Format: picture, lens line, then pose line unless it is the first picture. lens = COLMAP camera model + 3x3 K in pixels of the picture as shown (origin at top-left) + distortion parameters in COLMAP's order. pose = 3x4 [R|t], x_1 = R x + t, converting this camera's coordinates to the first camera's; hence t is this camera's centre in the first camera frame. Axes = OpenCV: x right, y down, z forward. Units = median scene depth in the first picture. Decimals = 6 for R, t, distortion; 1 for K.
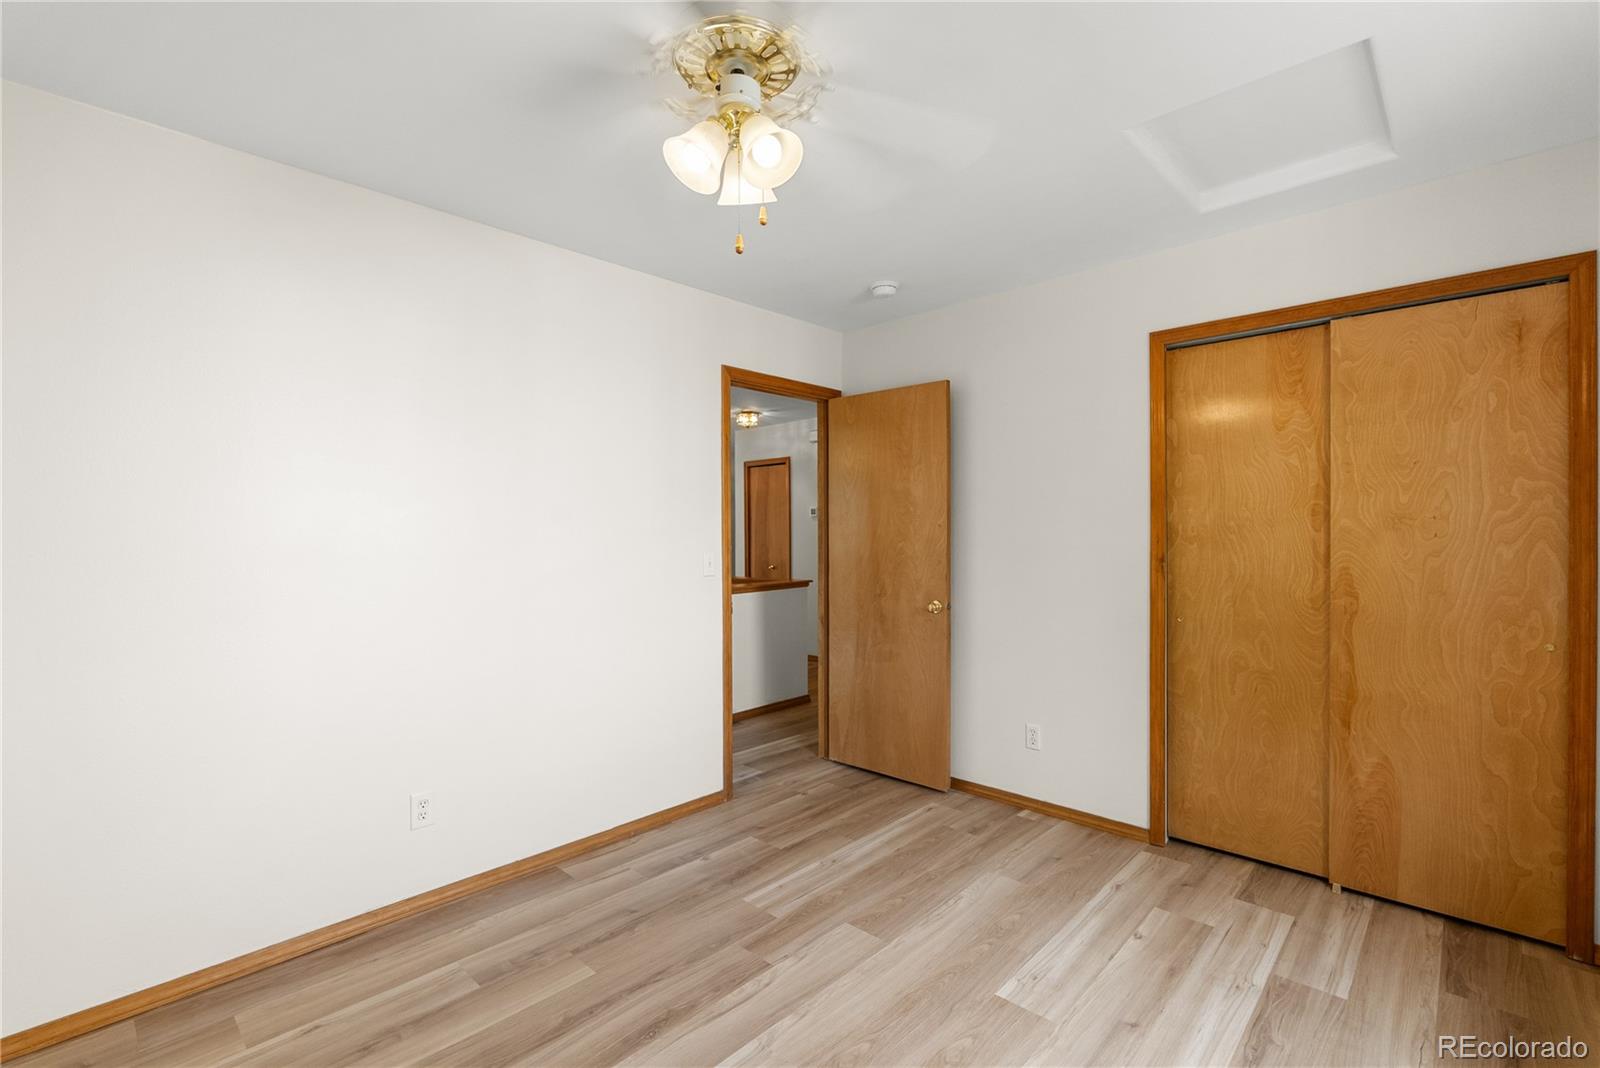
lens RADIAL K [[712.1, 0, 804.3], [0, 712.1, 532.5], [0, 0, 1]] dist [-0.005556, 0.000377]
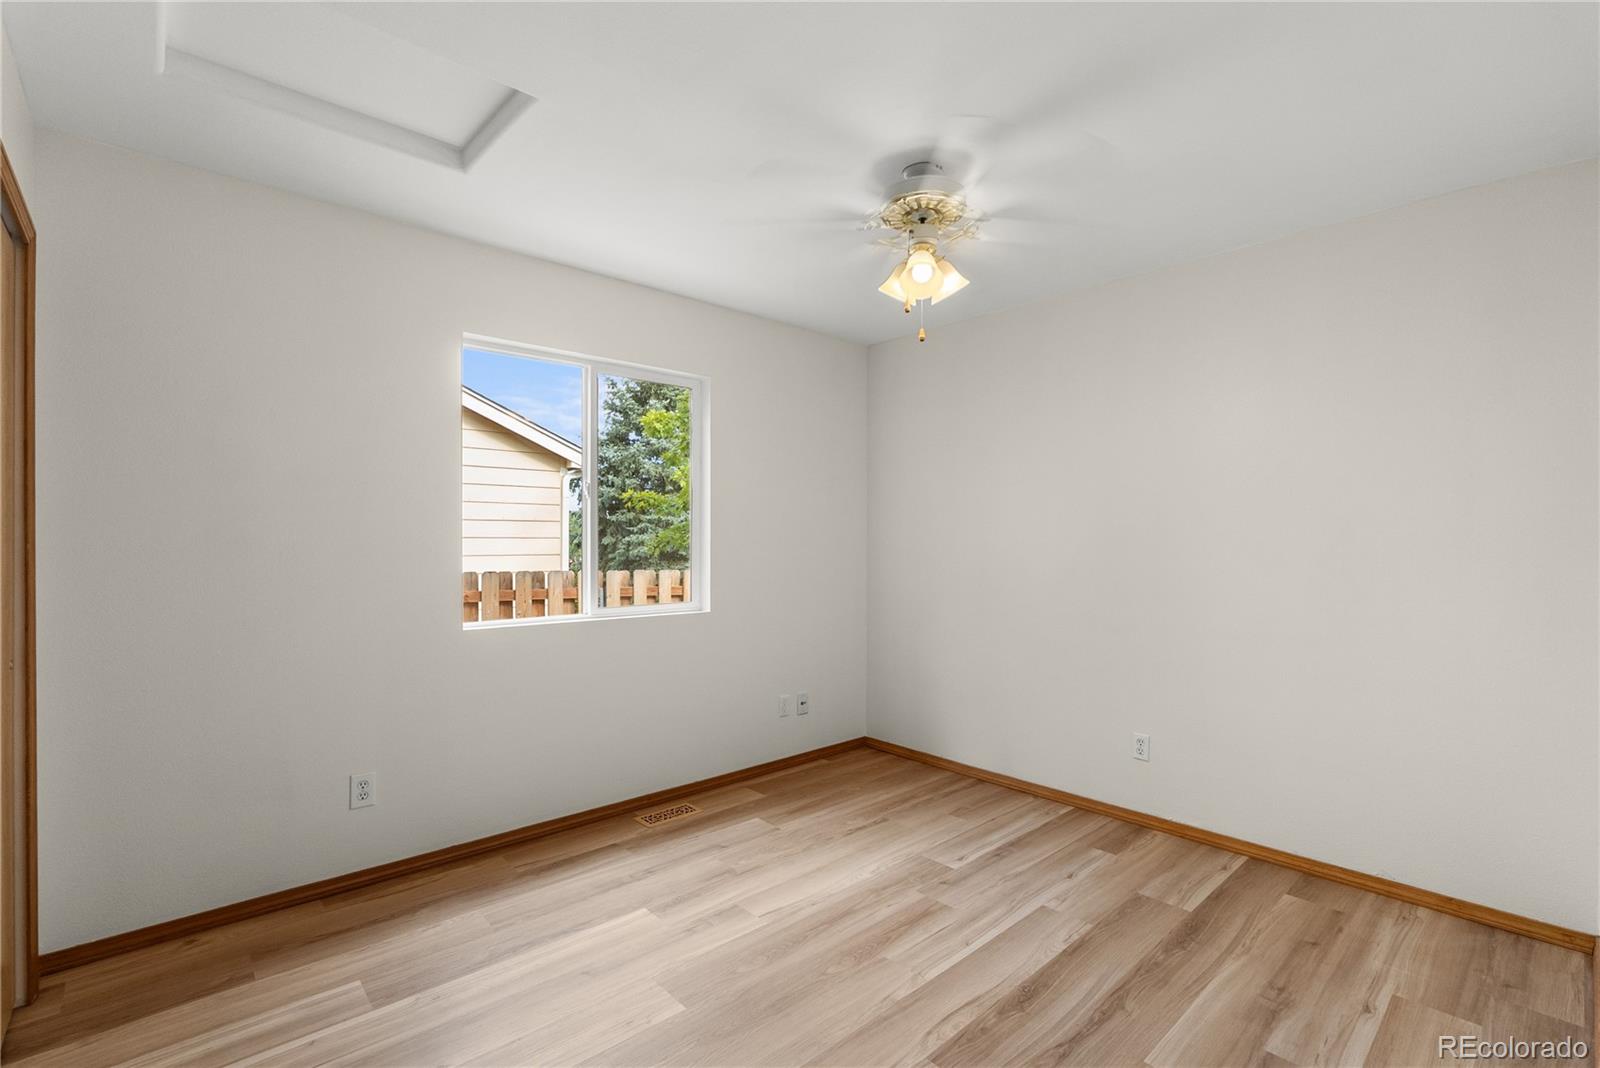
lens RADIAL K [[712.1, 0, 804.3], [0, 712.1, 532.5], [0, 0, 1]] dist [-0.005556, 0.000377]
pose [[-0.997045, 0.004473, 0.076689, 0.033815], [0.004356, 0.999989, -0.001689, 0.008983], [-0.076696, -0.001350, -0.997054, 1.974420]]
